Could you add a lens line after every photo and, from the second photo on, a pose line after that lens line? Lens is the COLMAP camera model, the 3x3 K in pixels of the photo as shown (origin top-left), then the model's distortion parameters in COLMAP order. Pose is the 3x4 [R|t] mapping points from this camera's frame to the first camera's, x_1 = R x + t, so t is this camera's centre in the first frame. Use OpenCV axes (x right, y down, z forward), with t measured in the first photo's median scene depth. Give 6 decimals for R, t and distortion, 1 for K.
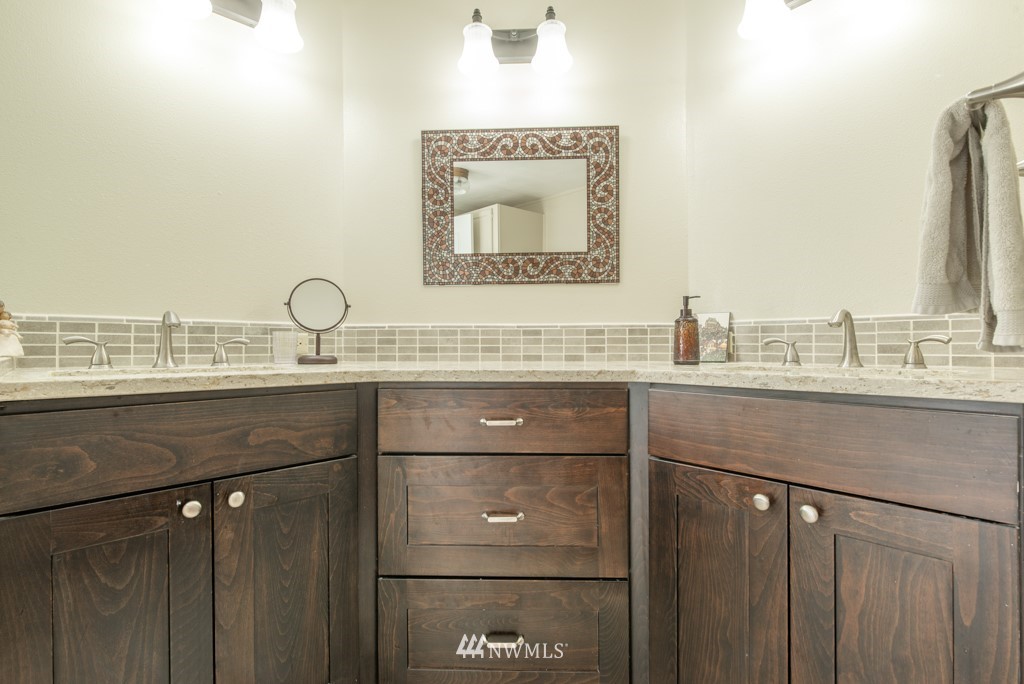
lens RADIAL K [[479.0, 0, 510.9], [0, 479.0, 344.8], [0, 0, 1]] dist [0.000996, -0.000545]
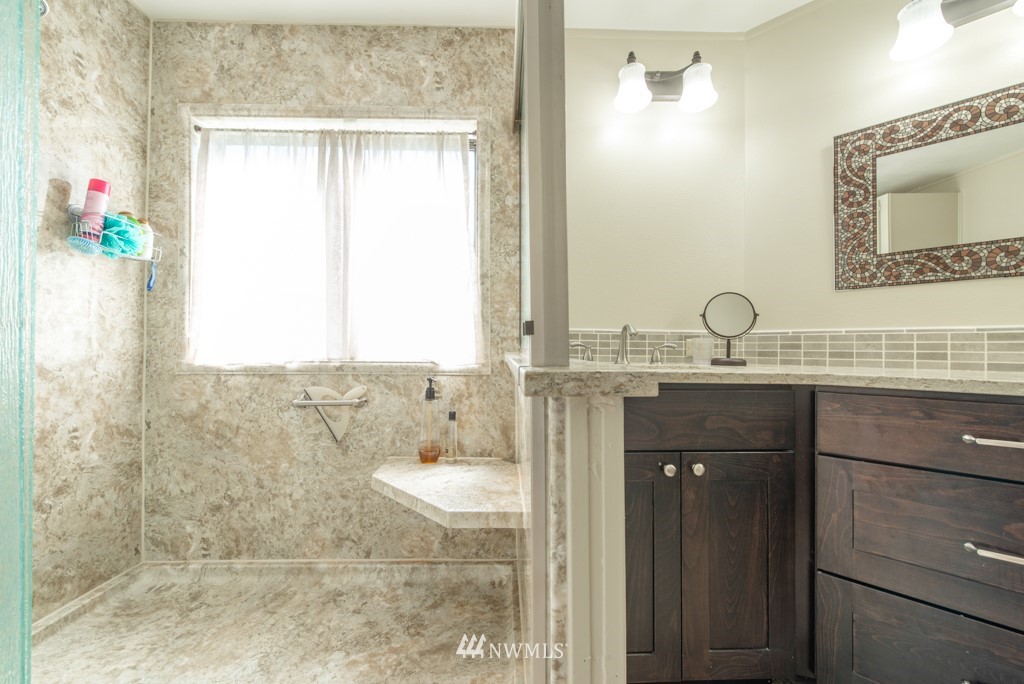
lens RADIAL K [[401.1, 0, 512.6], [0, 401.1, 345.8], [0, 0, 1]] dist [-0.003345, 0.000093]
pose [[0.743407, 0.004544, -0.668823, -0.149146], [-0.008868, 0.999956, -0.003064, -0.000248], [0.668780, 0.008209, 0.743415, -0.084752]]
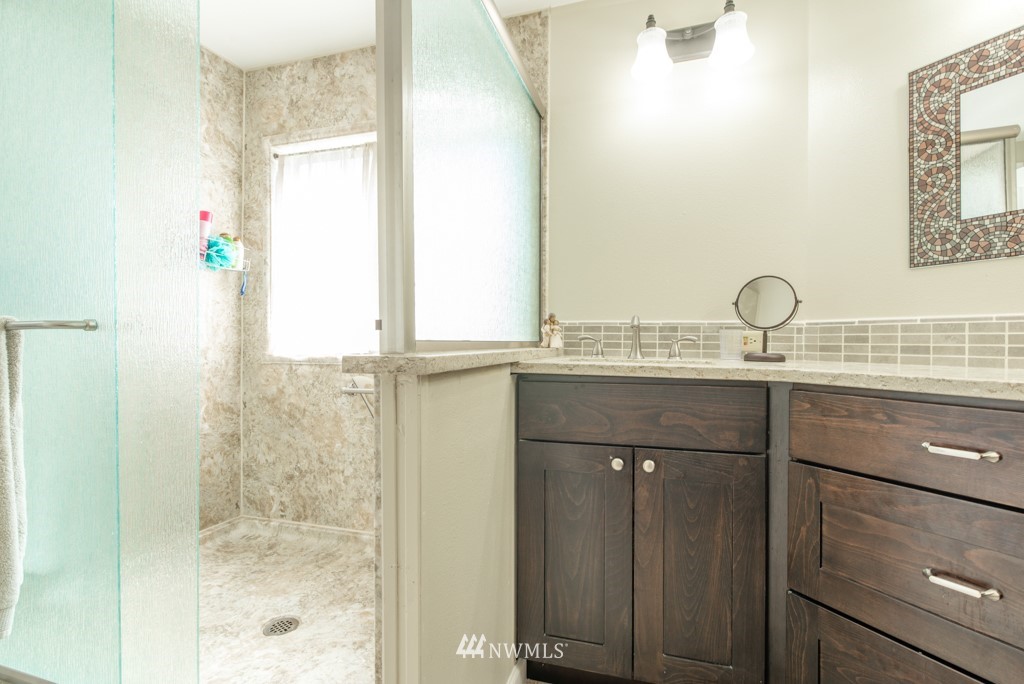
lens RADIAL K [[474.2, 0, 509.4], [0, 474.2, 344.4], [0, 0, 1]] dist [-0.002589, -0.000756]
pose [[0.496024, 0.011868, -0.868228, 0.203006], [-0.007599, 0.999928, 0.009327, -0.000963], [0.868275, 0.001971, 0.496078, 0.049713]]
